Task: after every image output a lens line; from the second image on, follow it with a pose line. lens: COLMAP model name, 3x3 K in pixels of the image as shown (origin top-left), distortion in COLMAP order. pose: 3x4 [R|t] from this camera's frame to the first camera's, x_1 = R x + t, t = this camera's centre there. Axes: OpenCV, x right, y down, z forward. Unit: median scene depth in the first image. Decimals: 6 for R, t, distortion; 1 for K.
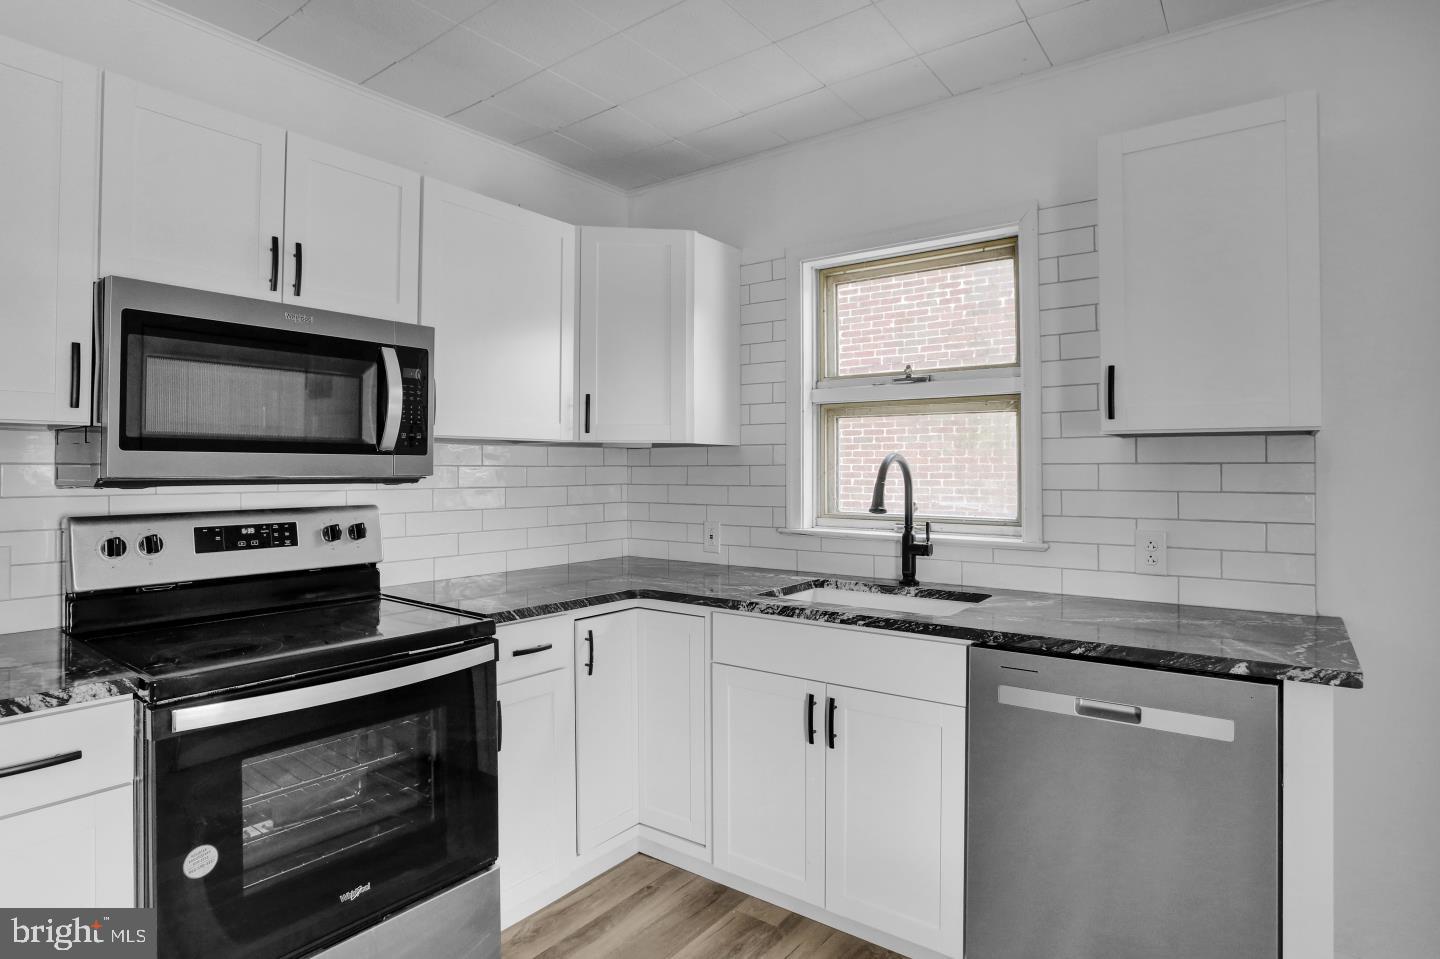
lens RADIAL K [[774.8, 0, 678.0], [0, 774.8, 459.5], [0, 0, 1]] dist [-0.044668, 0.005136]
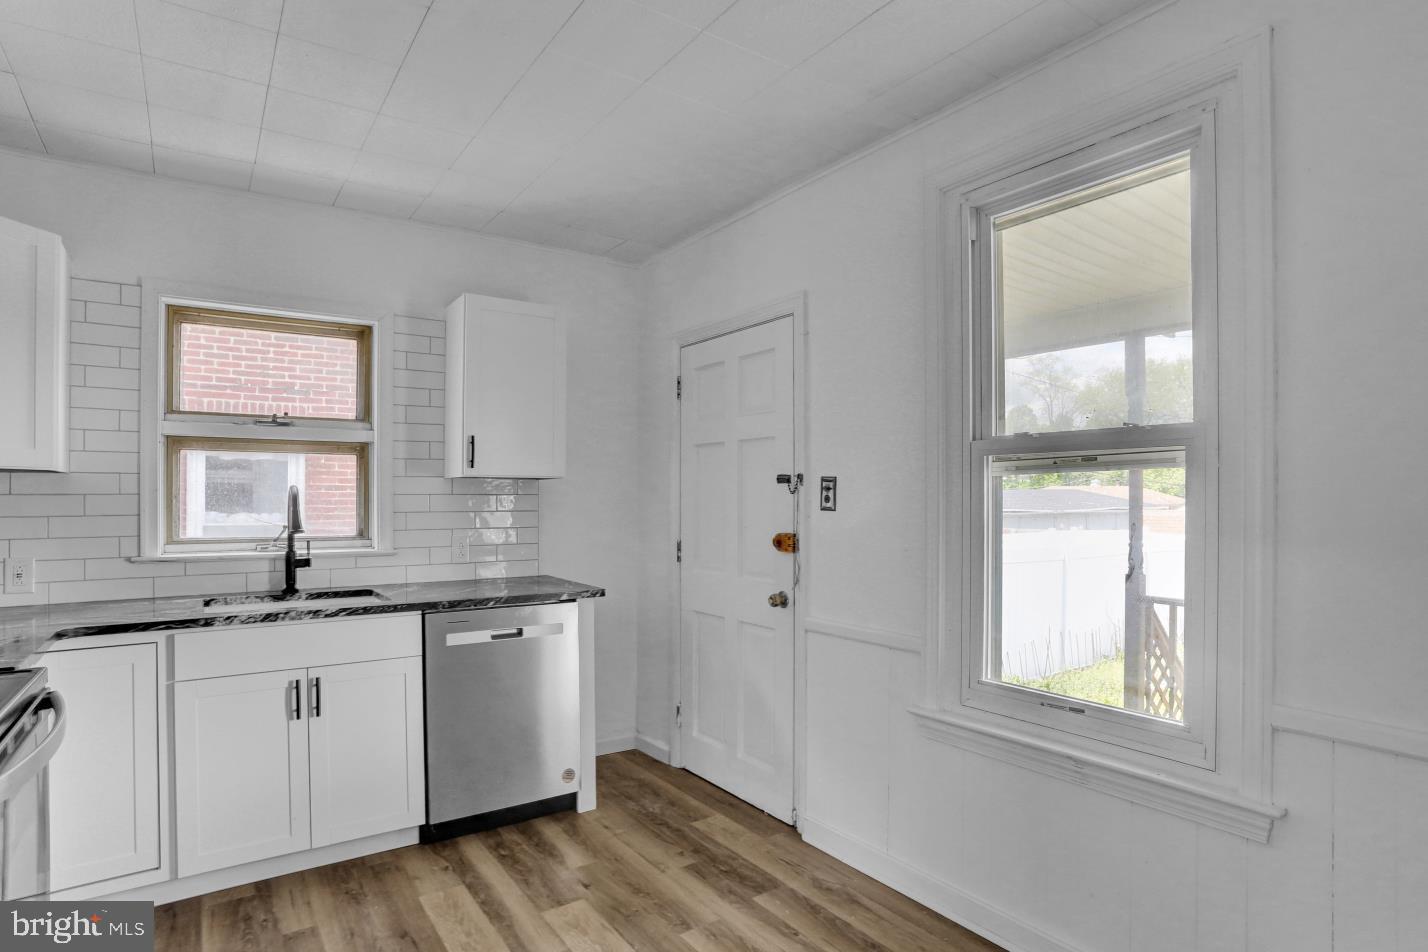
lens RADIAL K [[768.3, 0, 710.7], [0, 768.3, 483.0], [0, 0, 1]] dist [-0.044668, 0.005136]
pose [[0.308610, 0.018260, 0.951013, -0.732757], [-0.009462, 0.999825, -0.016127, 0.002223], [-0.951142, -0.004022, 0.308729, -0.001322]]
